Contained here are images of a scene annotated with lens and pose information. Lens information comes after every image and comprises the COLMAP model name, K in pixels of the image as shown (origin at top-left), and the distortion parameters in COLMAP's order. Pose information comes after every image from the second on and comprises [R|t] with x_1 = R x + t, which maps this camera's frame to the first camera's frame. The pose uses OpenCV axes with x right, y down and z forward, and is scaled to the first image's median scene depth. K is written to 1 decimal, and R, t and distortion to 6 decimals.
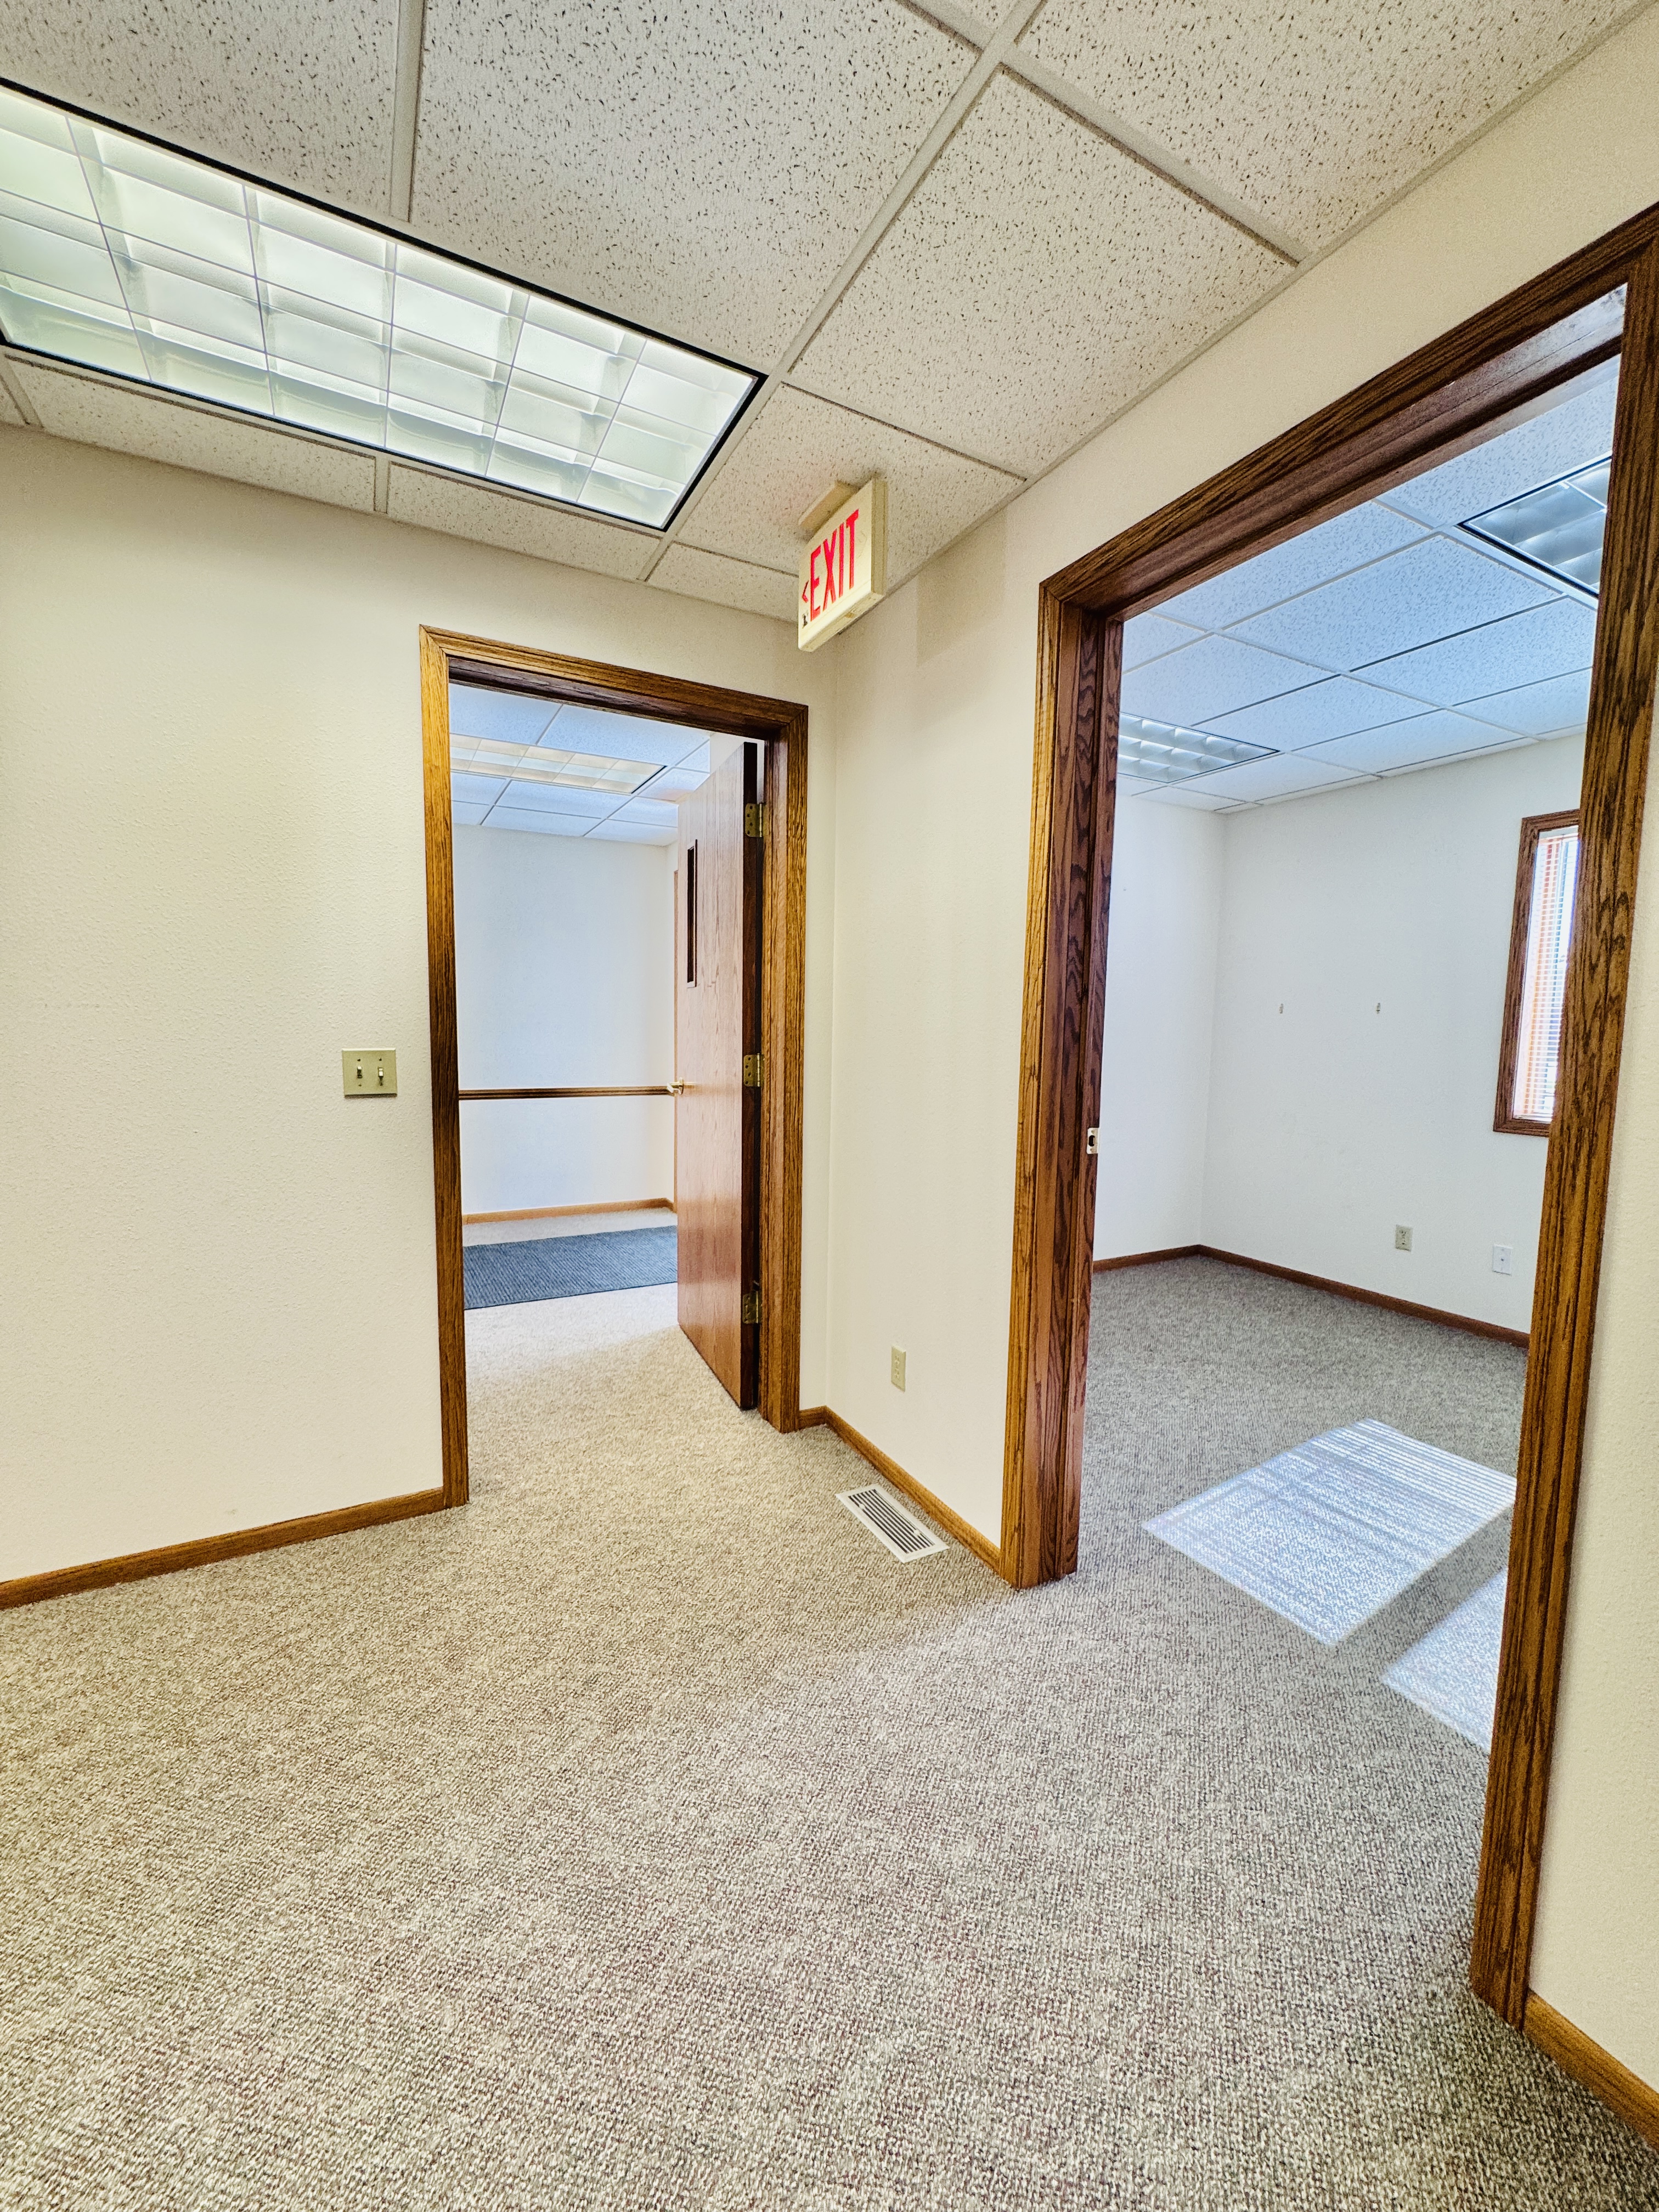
lens RADIAL K [[876.0, 0, 831.2], [0, 876.0, 1108.2], [0, 0, 1]] dist [-0.000298, 0.000761]
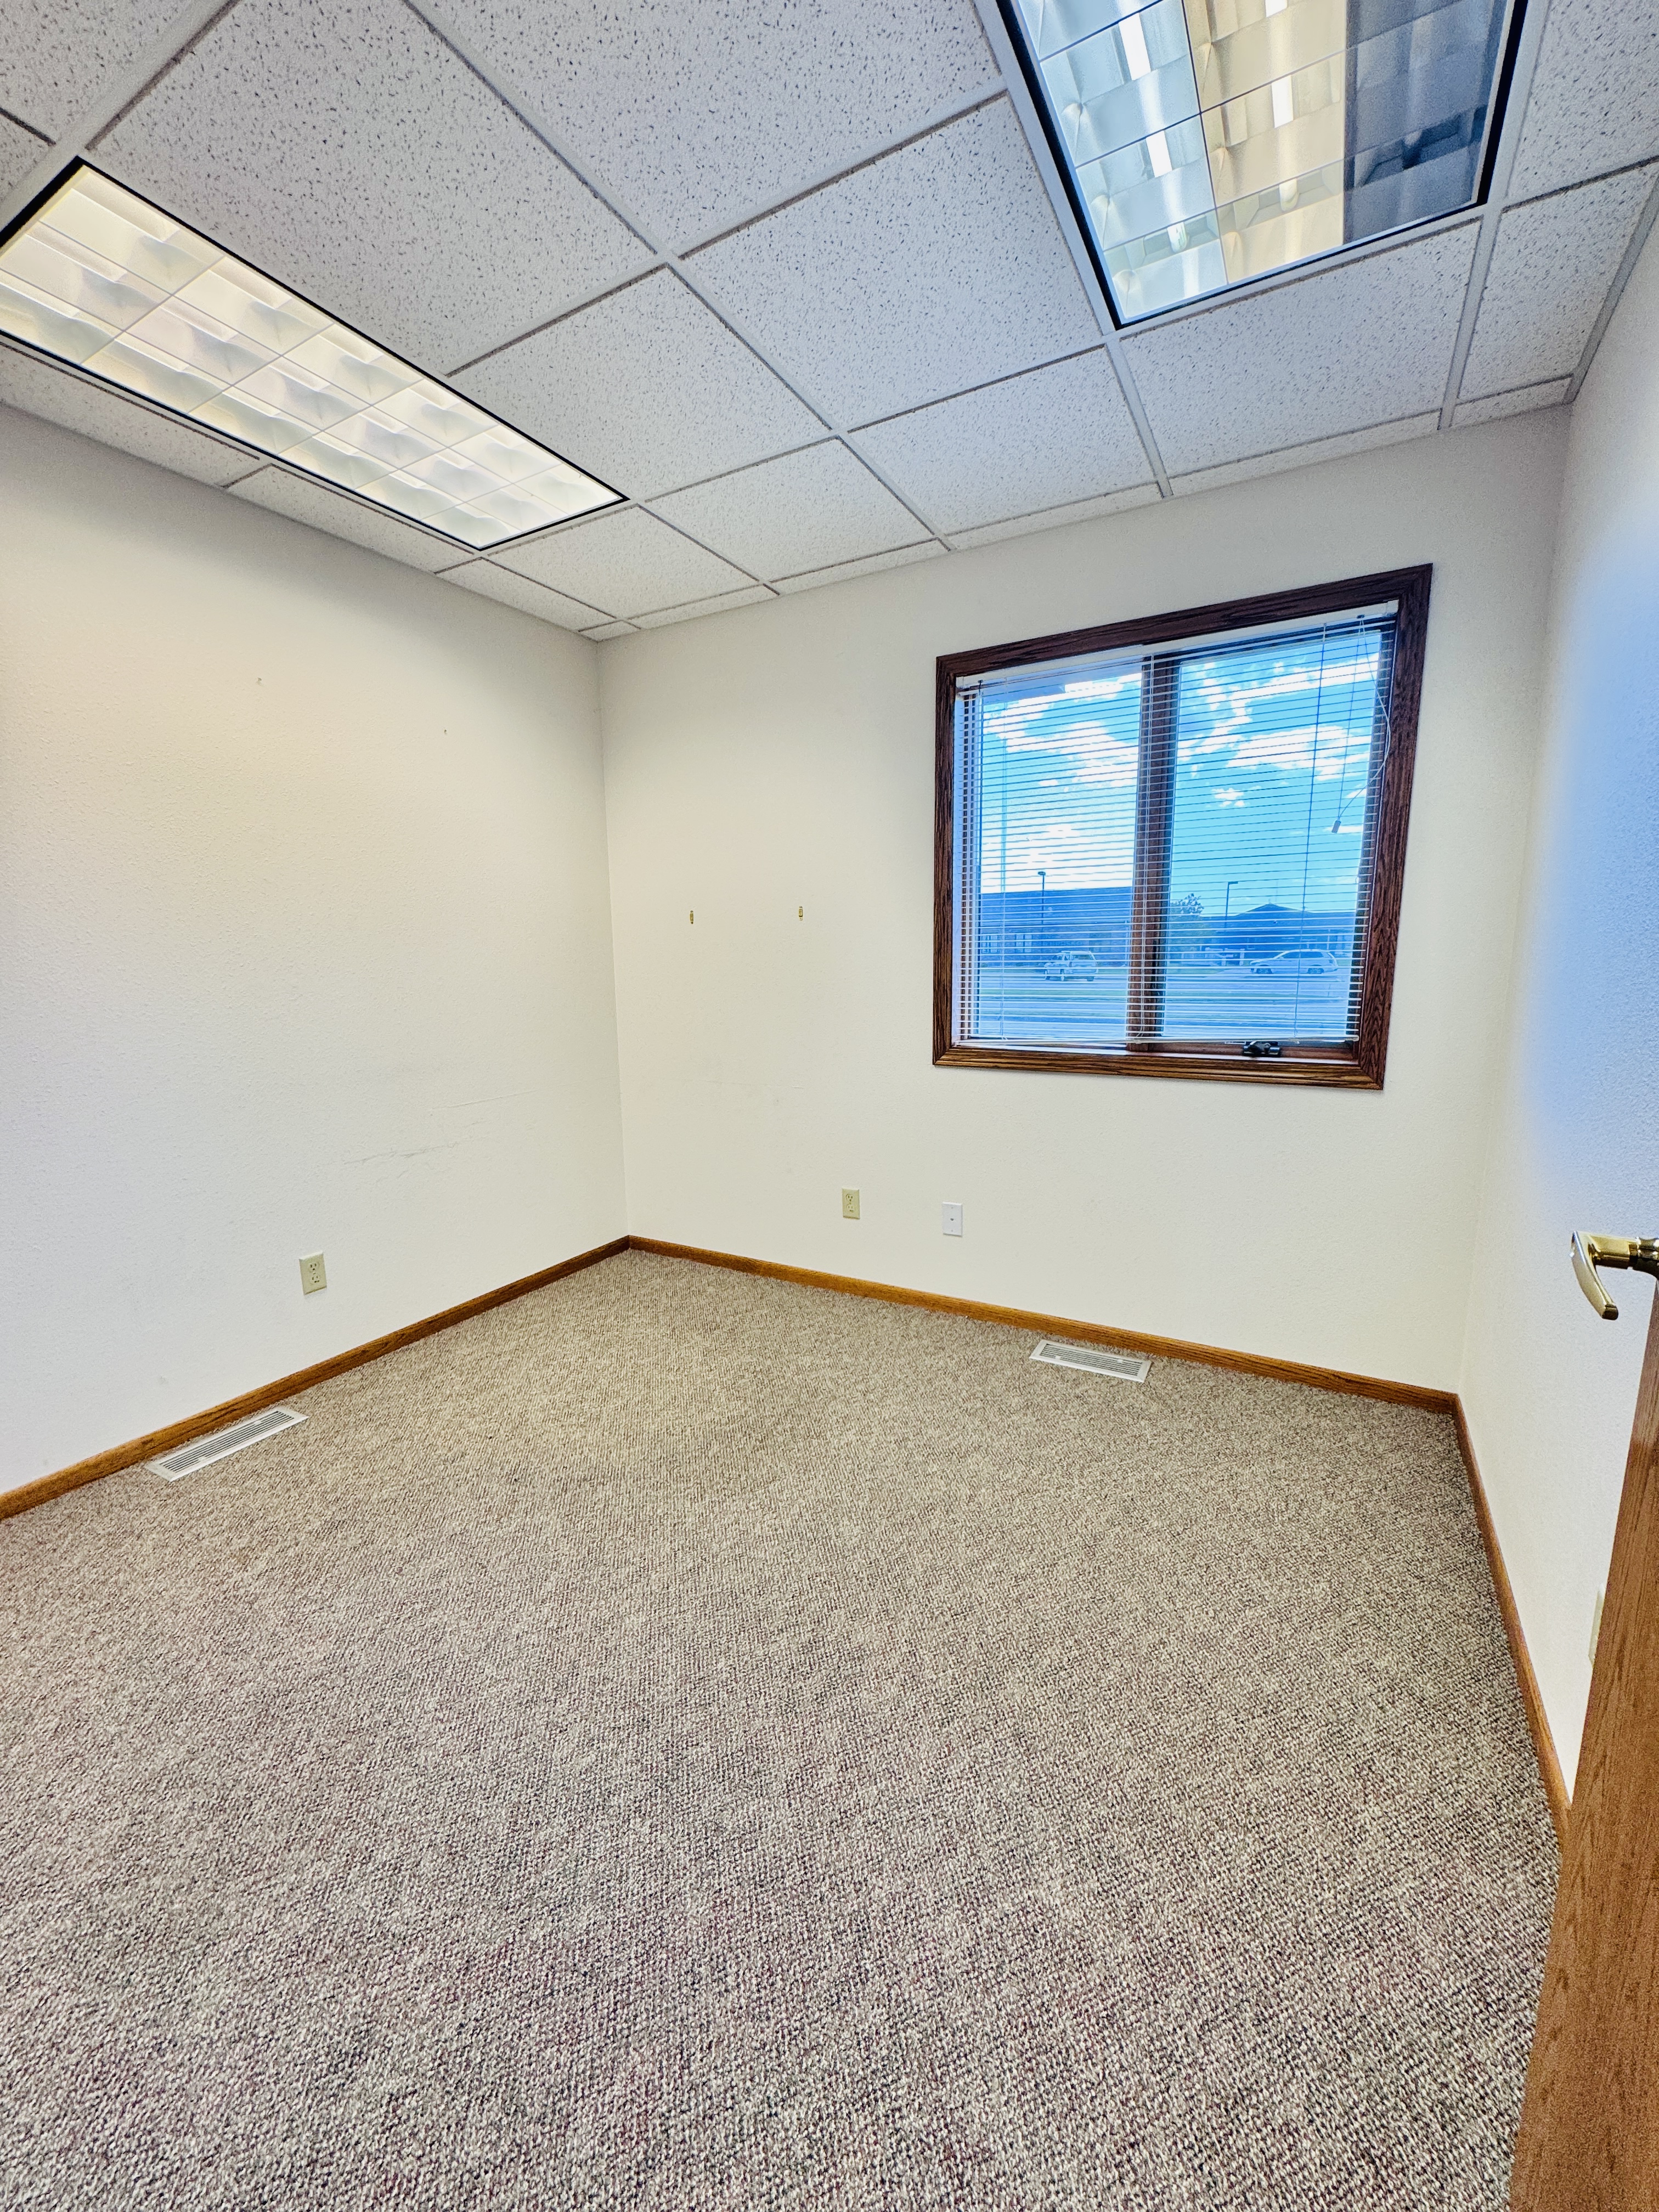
lens RADIAL K [[876.0, 0, 818.5], [0, 876.0, 1097.2], [0, 0, 1]] dist [-0.000298, 0.000761]
pose [[0.853573, -0.113914, 0.508367, 0.244518], [0.078979, 0.992818, 0.089861, -0.022993], [-0.514953, -0.036553, 0.856439, 0.351499]]
